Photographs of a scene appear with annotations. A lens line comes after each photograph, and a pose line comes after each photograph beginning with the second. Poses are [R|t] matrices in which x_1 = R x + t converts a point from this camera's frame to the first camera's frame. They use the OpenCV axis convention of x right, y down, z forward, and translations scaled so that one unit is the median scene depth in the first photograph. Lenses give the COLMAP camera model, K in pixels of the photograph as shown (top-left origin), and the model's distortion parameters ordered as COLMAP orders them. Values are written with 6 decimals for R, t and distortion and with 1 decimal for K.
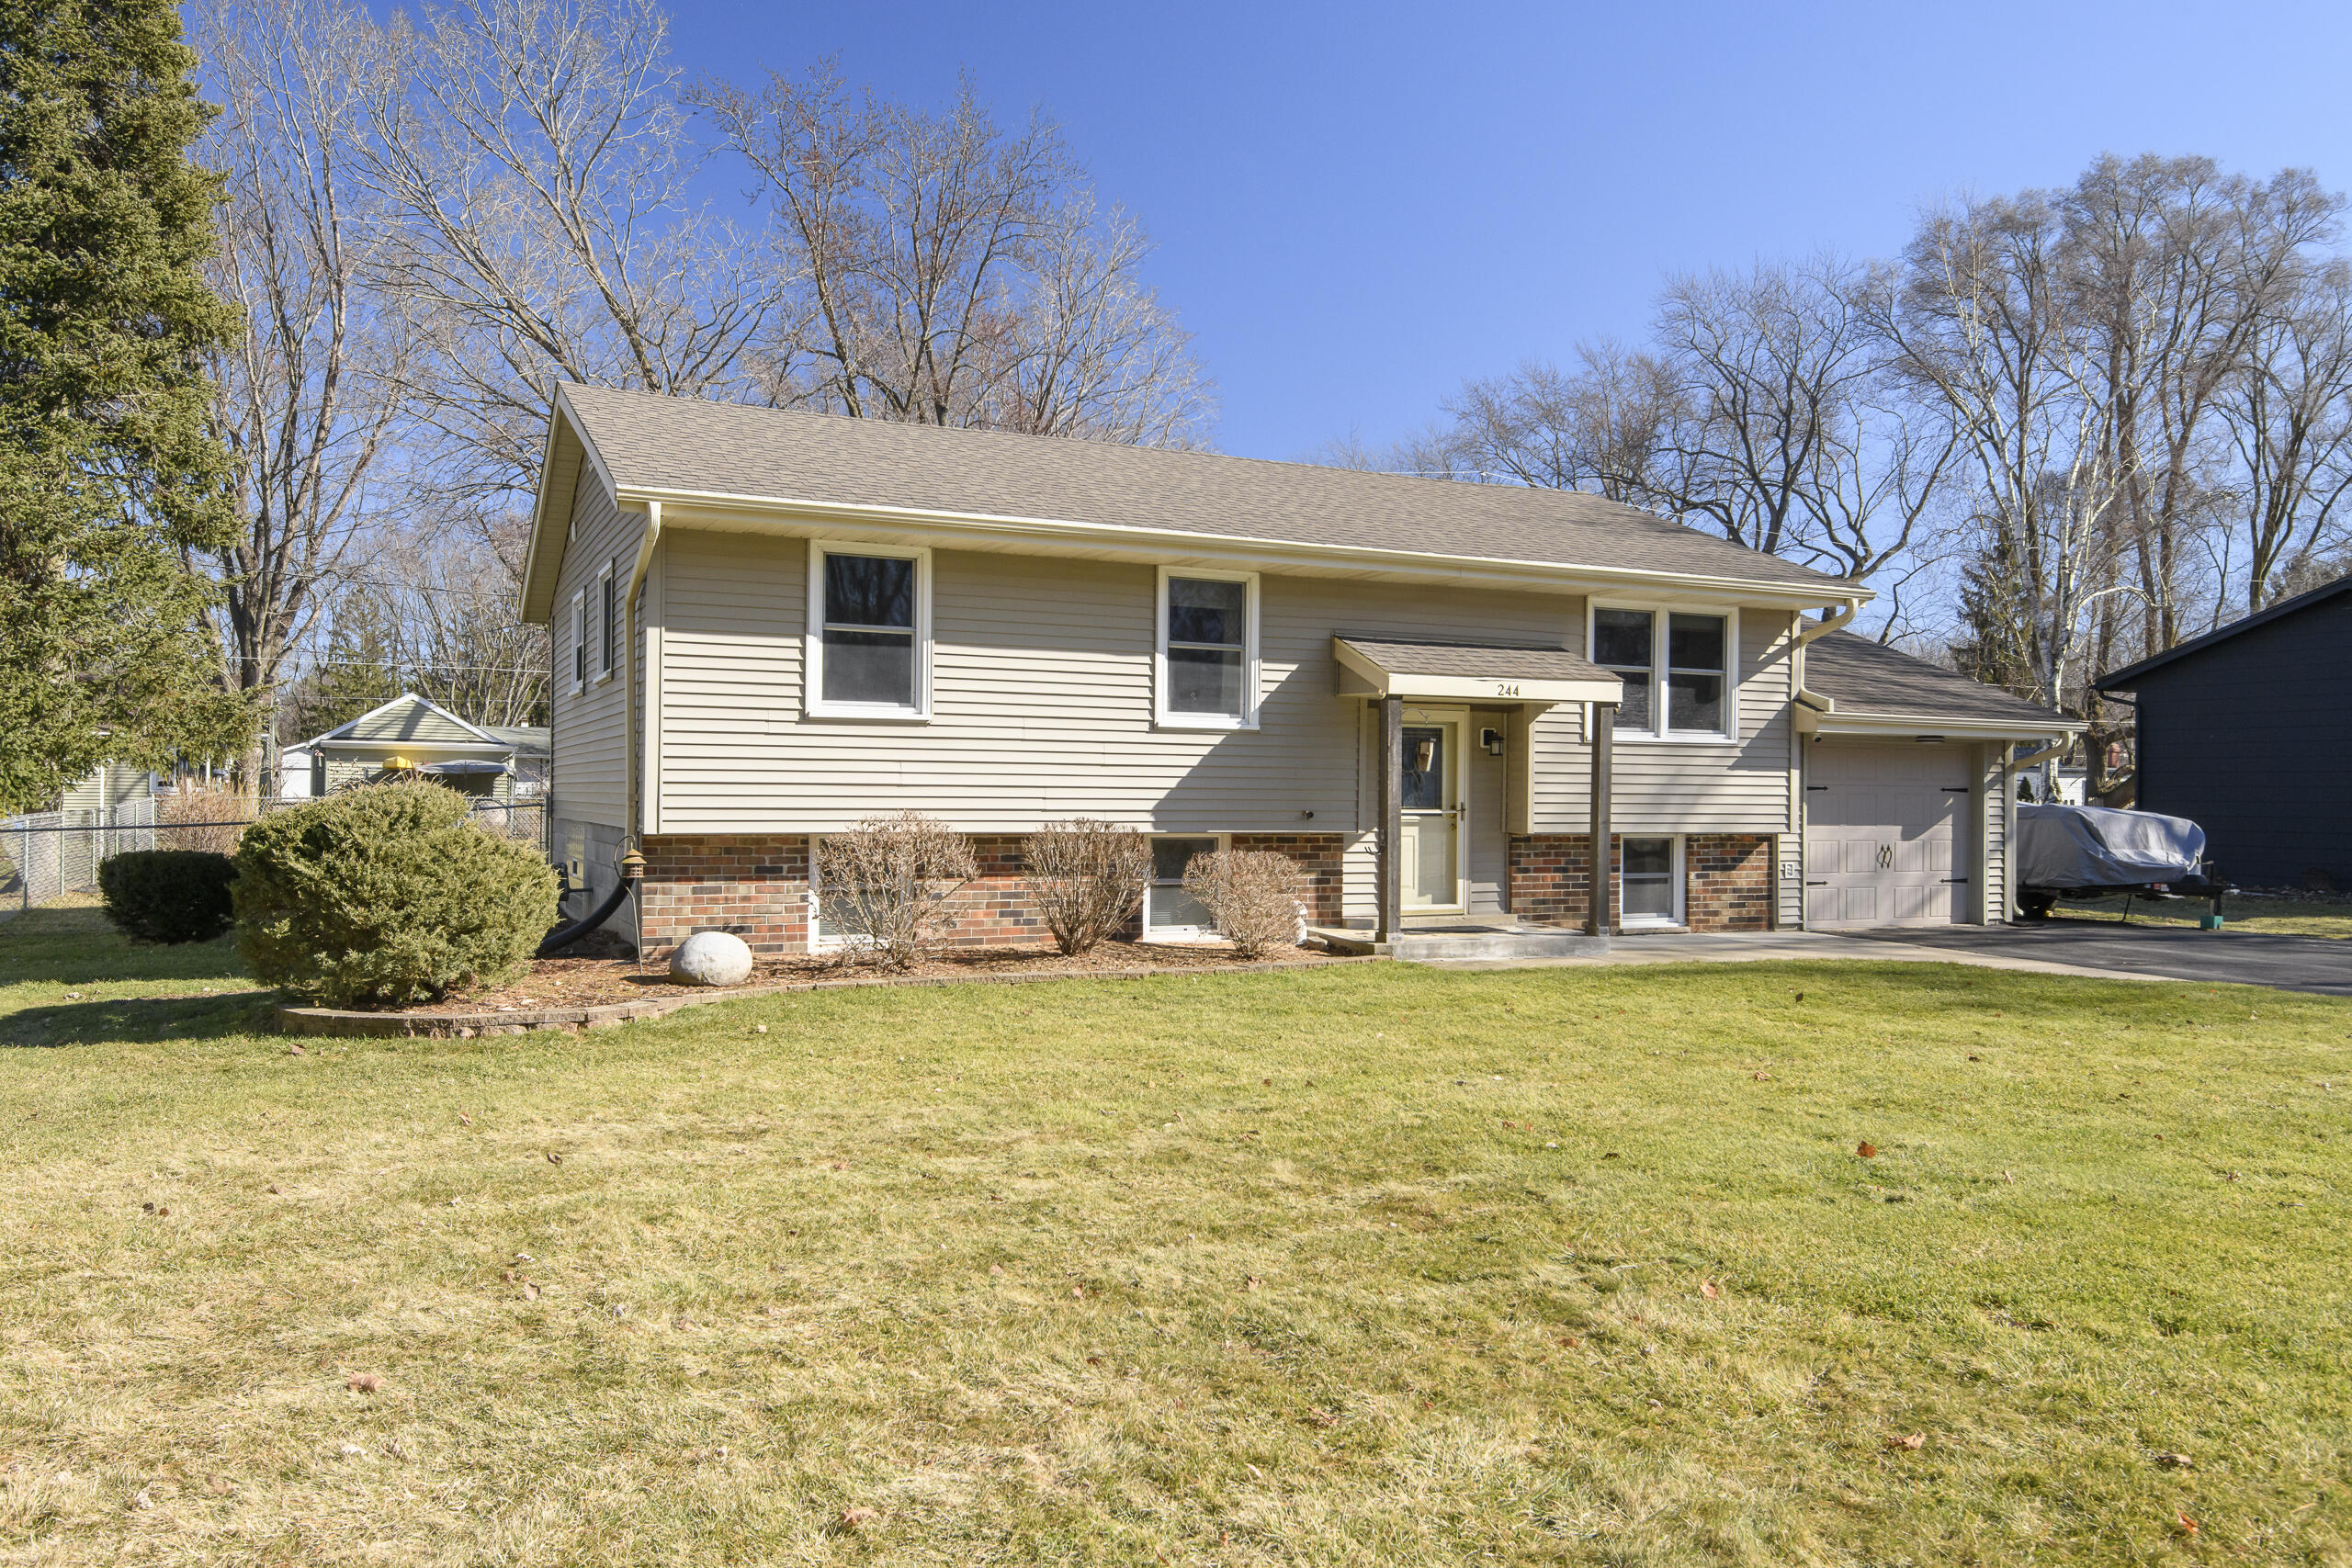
lens RADIAL K [[1894.8, 0, 1179.5], [0, 1894.8, 777.0], [0, 0, 1]] dist [-0.037061, -0.002490]
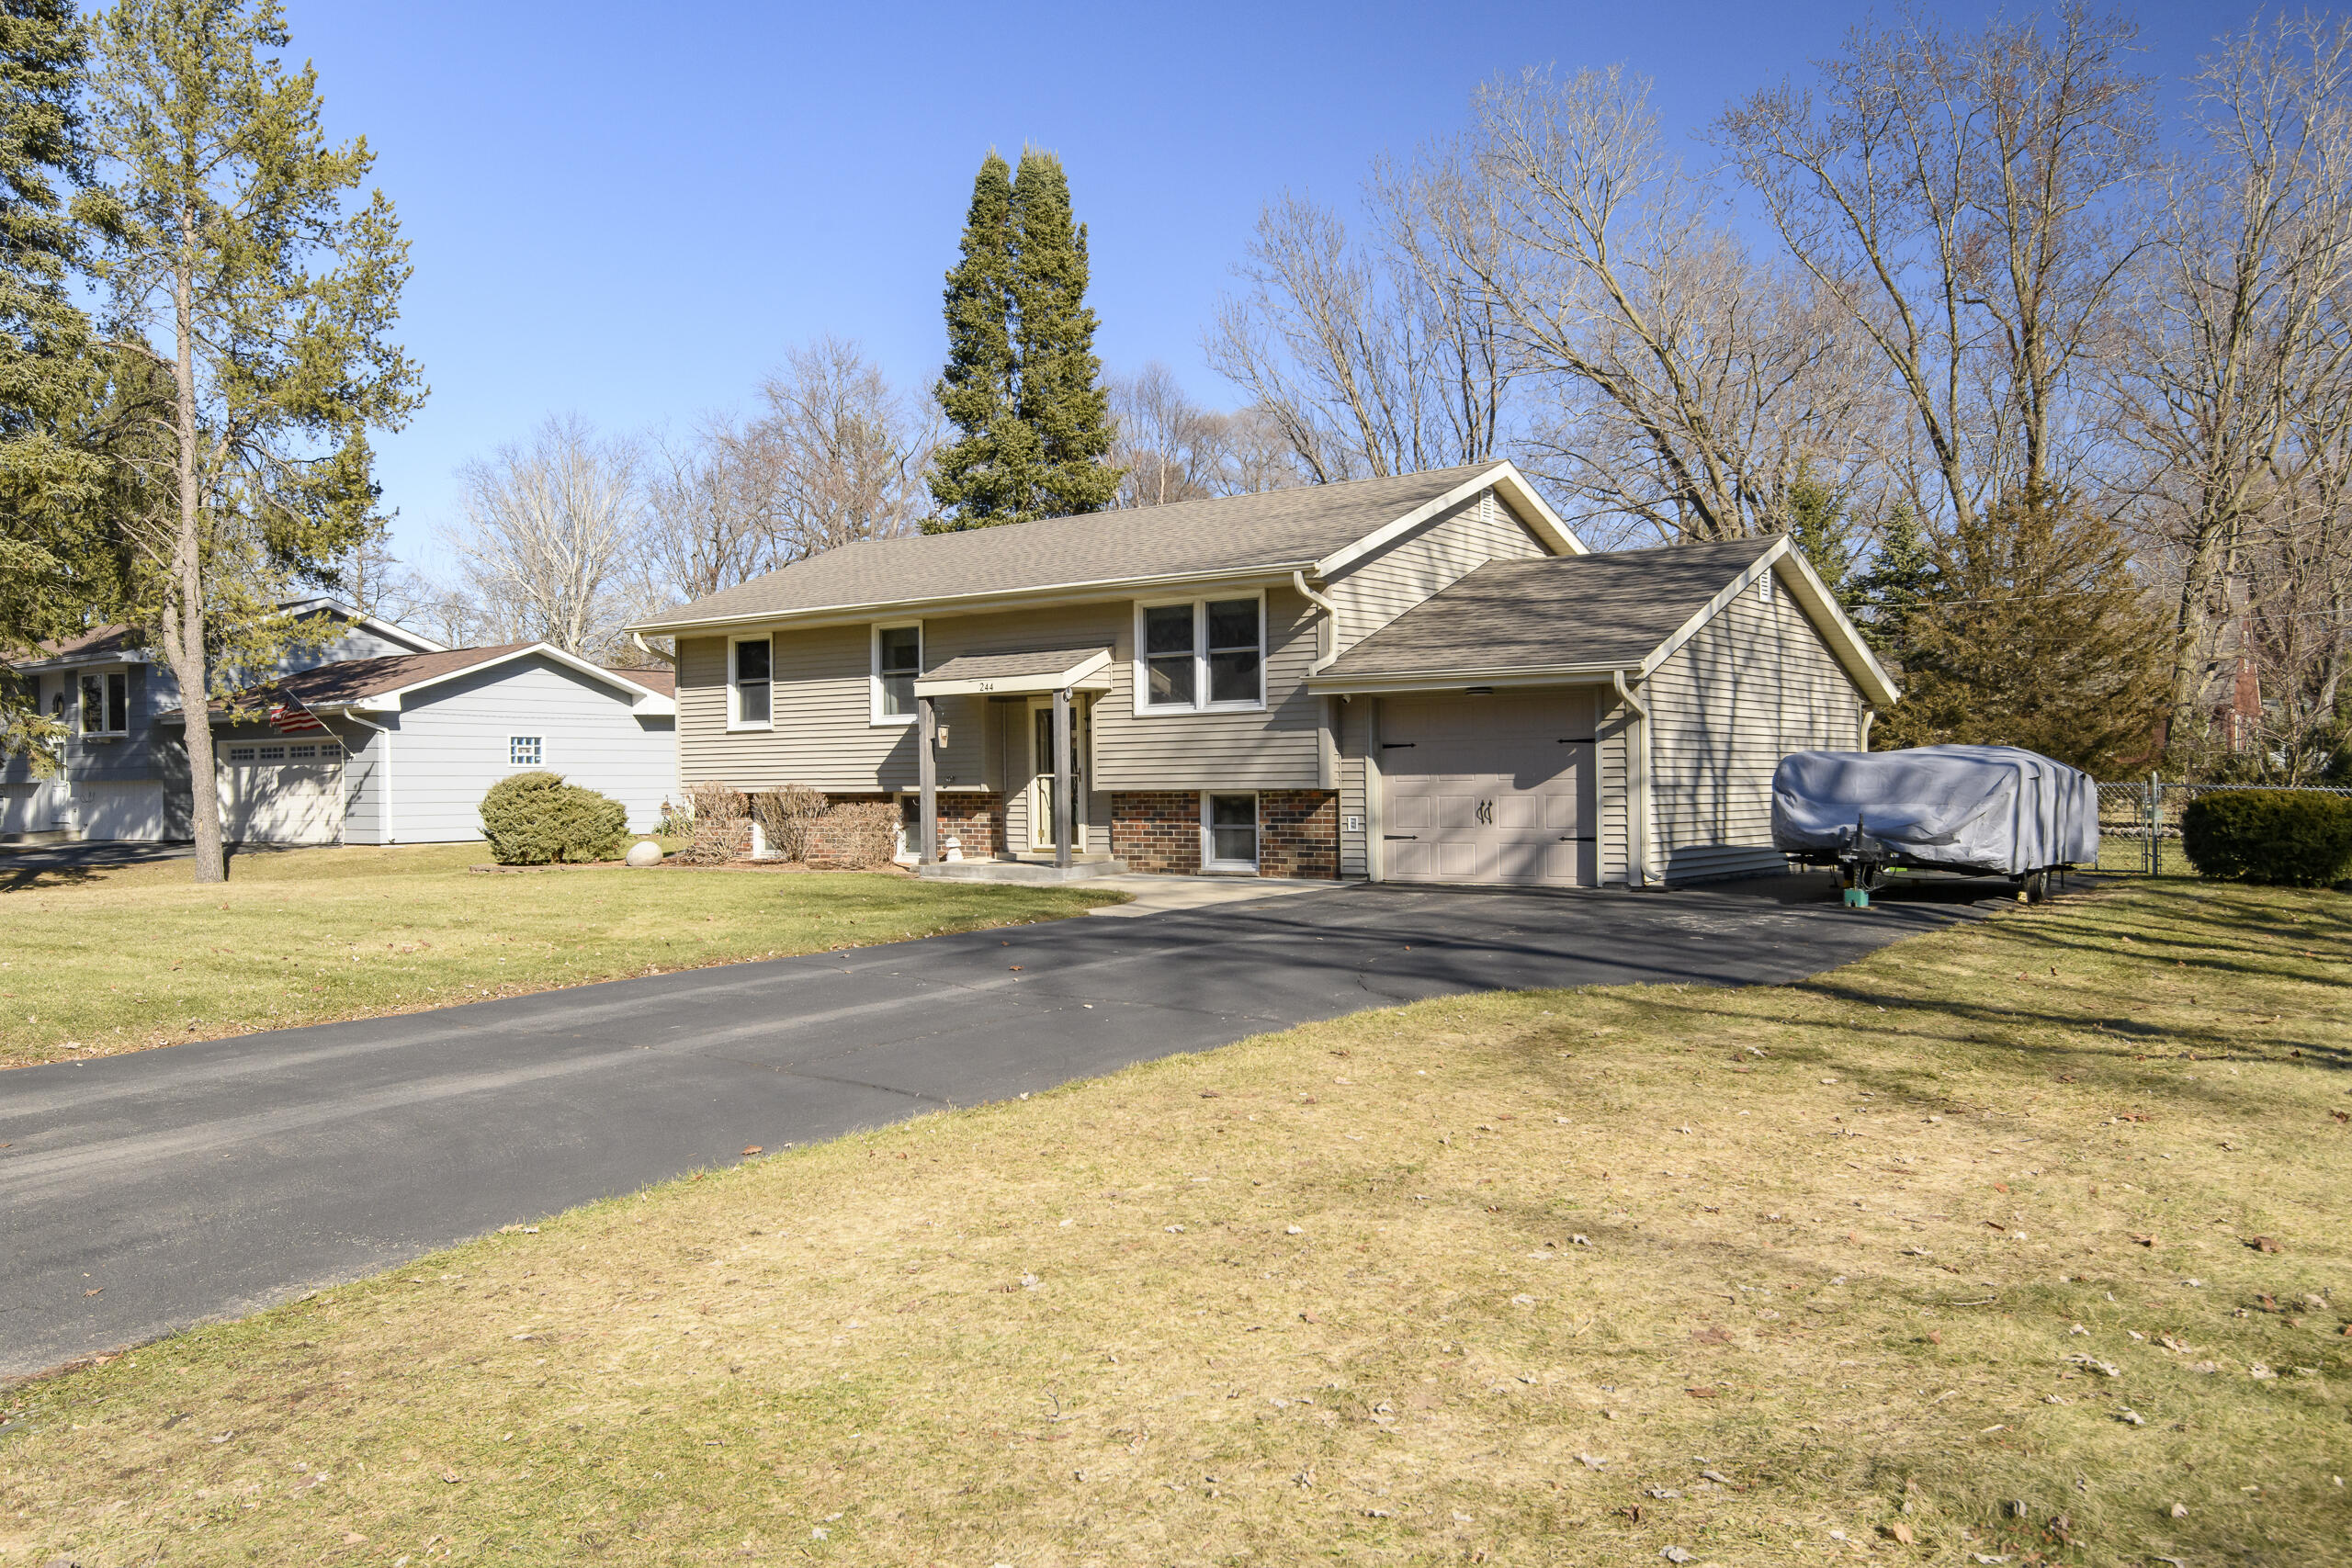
lens RADIAL K [[1894.8, 0, 1179.5], [0, 1894.8, 777.0], [0, 0, 1]] dist [-0.037061, -0.002490]
pose [[0.419106, -0.020358, -0.907709, 1.308367], [0.017964, 0.999739, -0.014128, 0.037952], [0.907760, -0.010385, 0.419362, 0.480160]]
